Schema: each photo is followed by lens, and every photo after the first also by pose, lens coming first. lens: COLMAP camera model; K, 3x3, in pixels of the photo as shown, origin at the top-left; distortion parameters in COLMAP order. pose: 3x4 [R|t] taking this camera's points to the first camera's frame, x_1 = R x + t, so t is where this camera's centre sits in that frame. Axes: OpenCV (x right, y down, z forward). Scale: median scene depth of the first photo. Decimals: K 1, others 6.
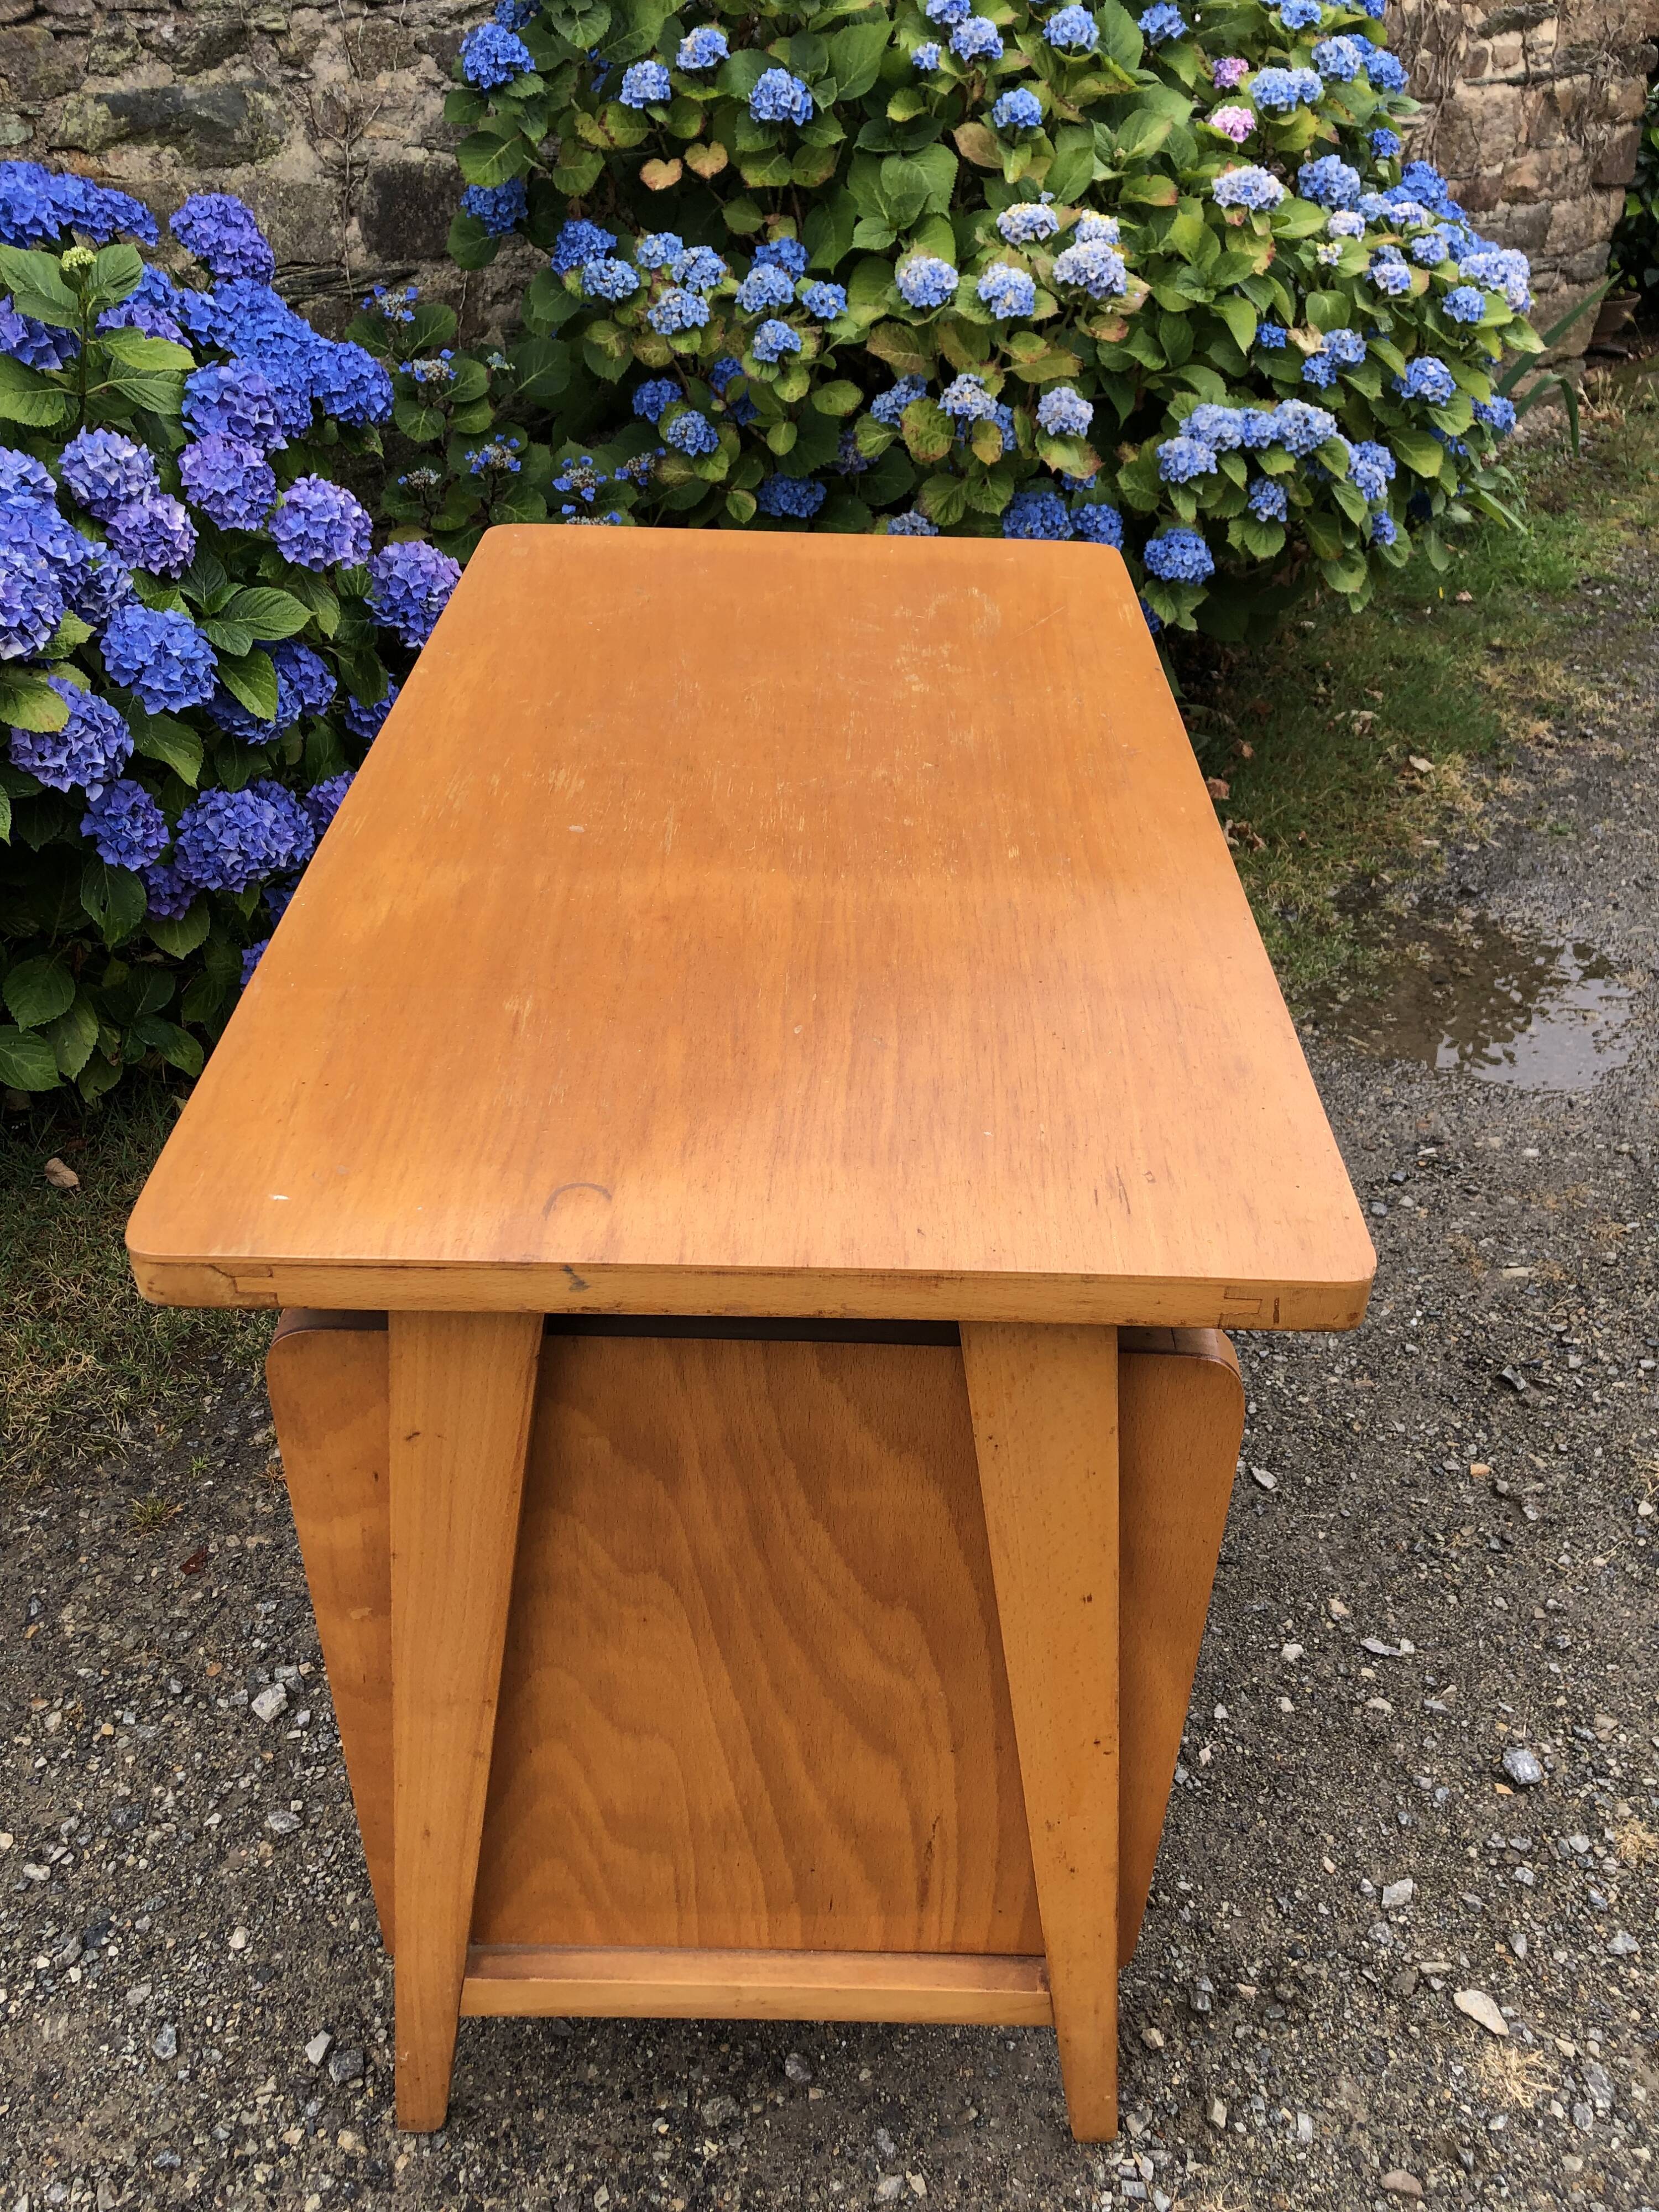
lens RADIAL K [[1834.6, 0, 853.3], [0, 1834.6, 1102.4], [0, 0, 1]] dist [0.005274, 0.018917]
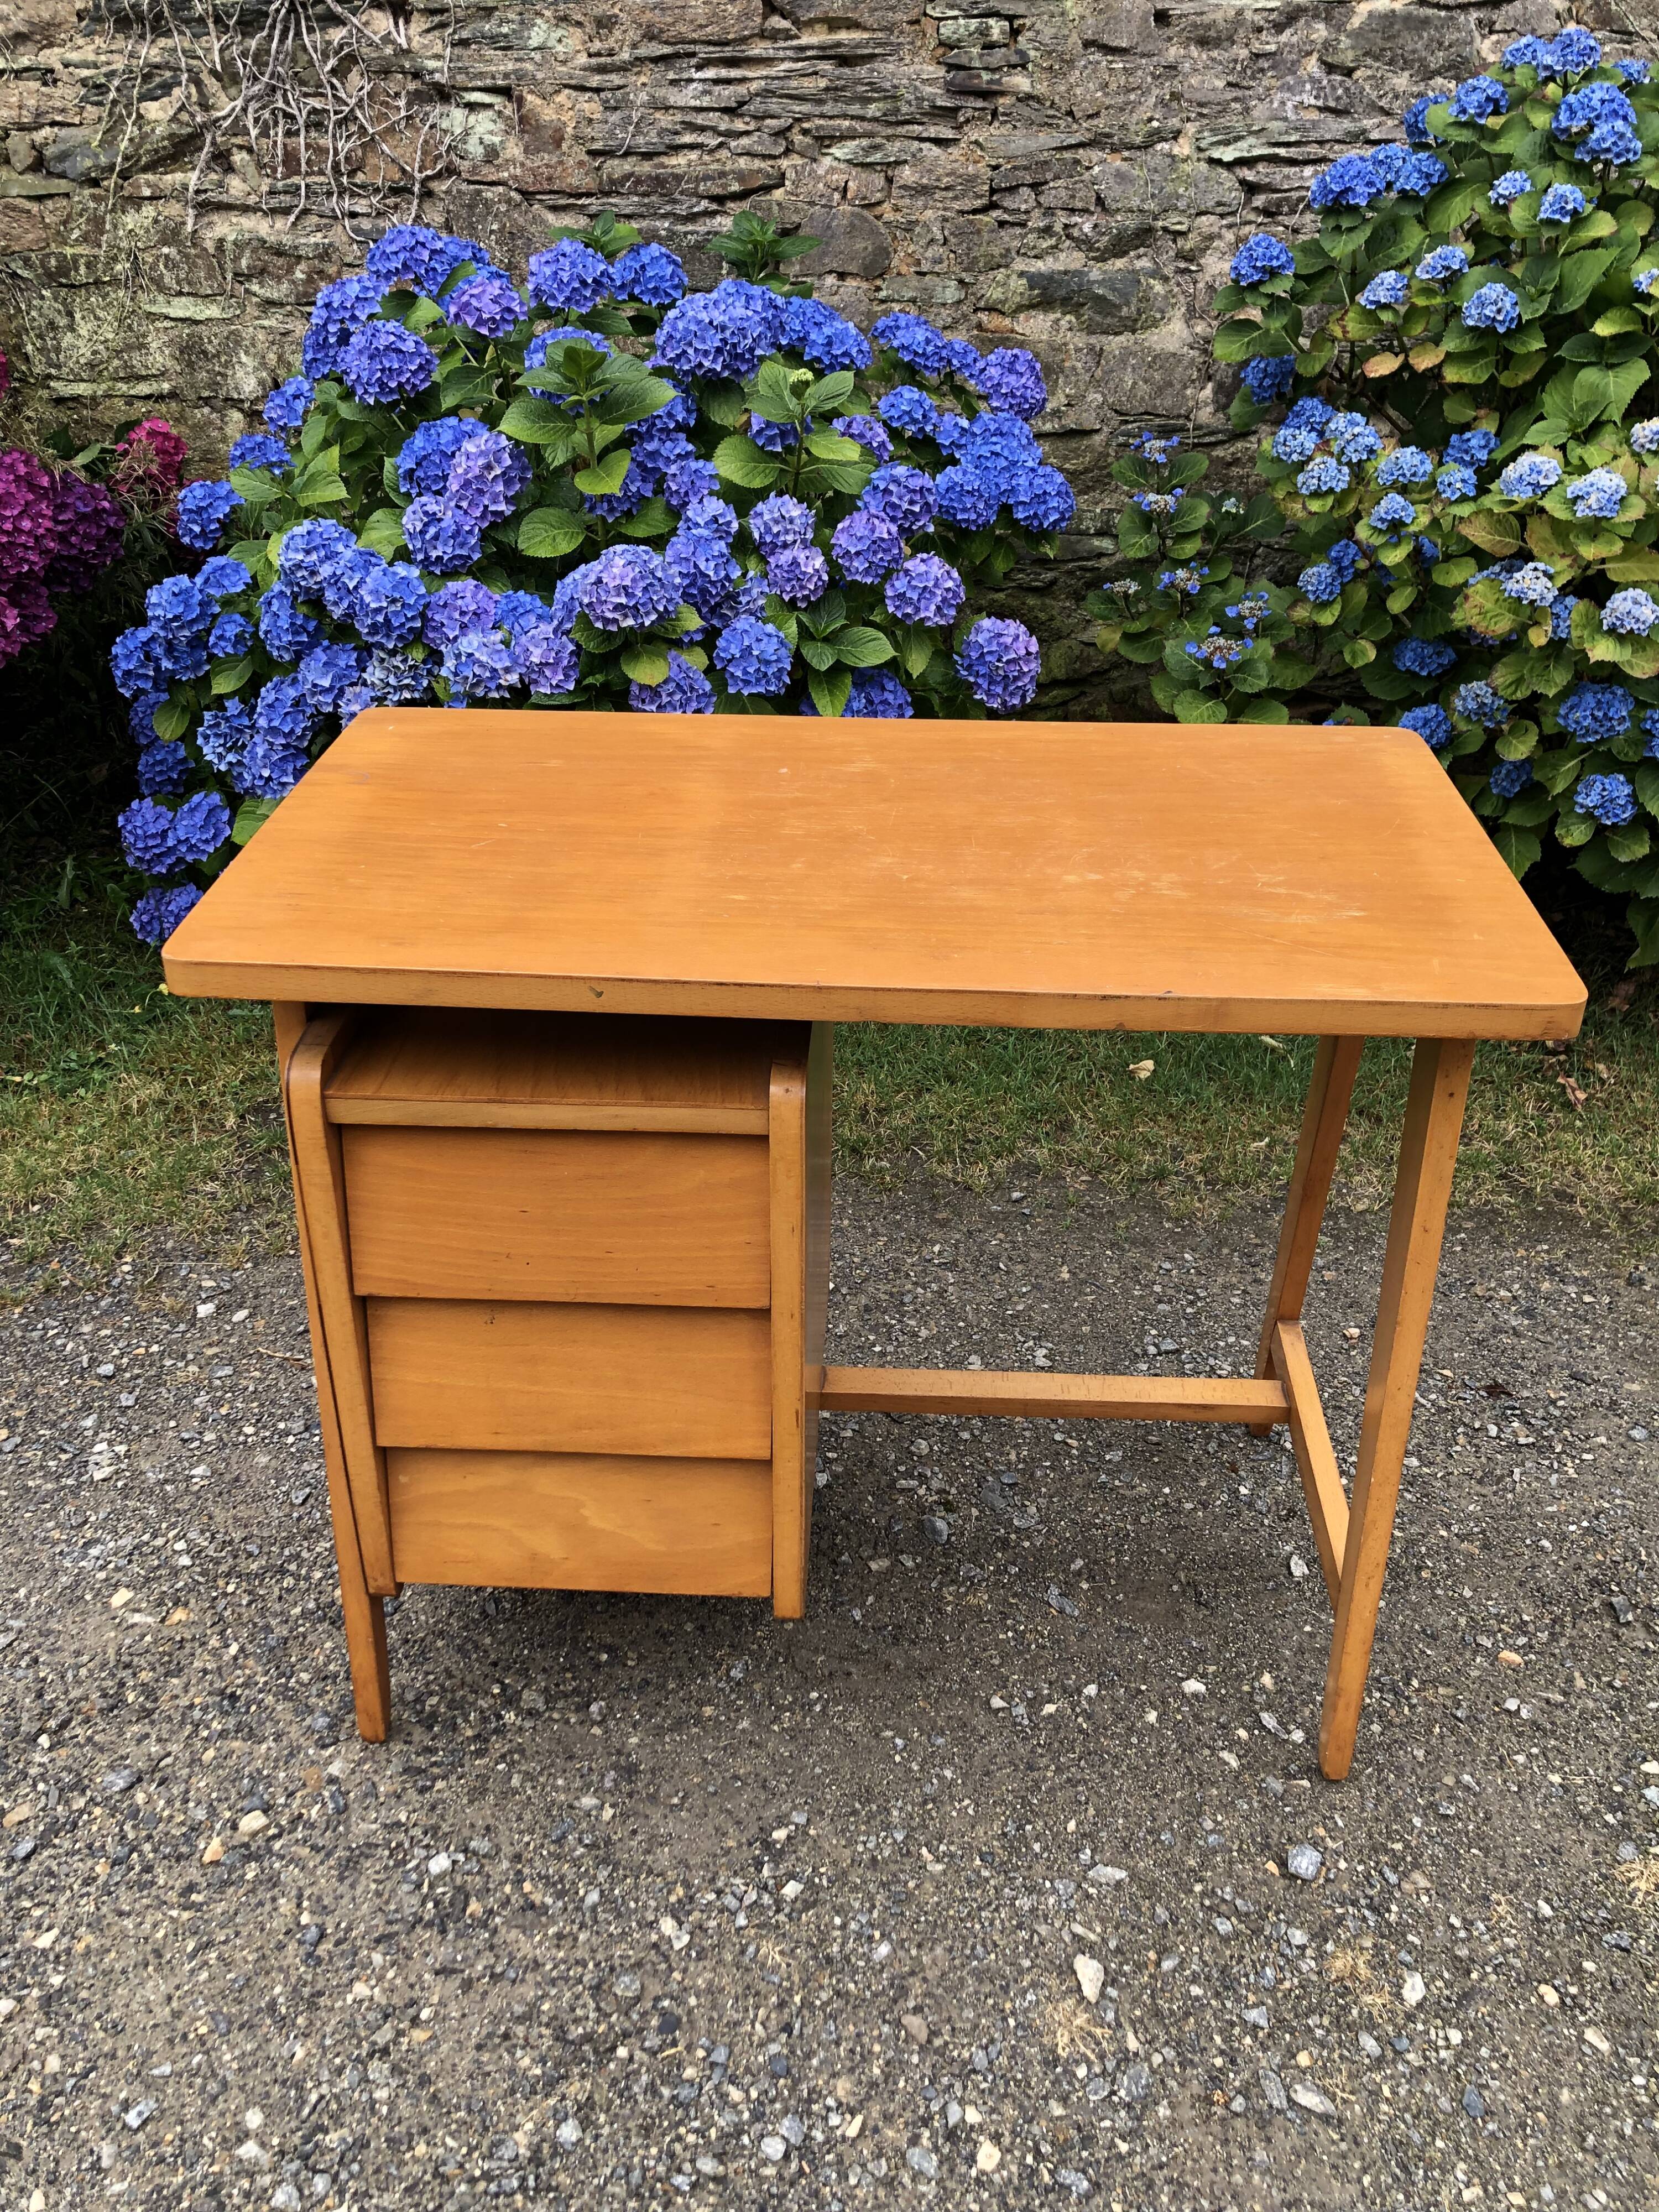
lens RADIAL K [[1834.6, 0, 846.3], [0, 1834.6, 1090.5], [0, 0, 1]] dist [0.005274, 0.018917]
pose [[0.796743, 0.298100, -0.525678, 0.502107], [-0.343155, 0.939196, 0.012493, 0.023198], [0.497439, 0.170435, 0.850592, -0.078375]]
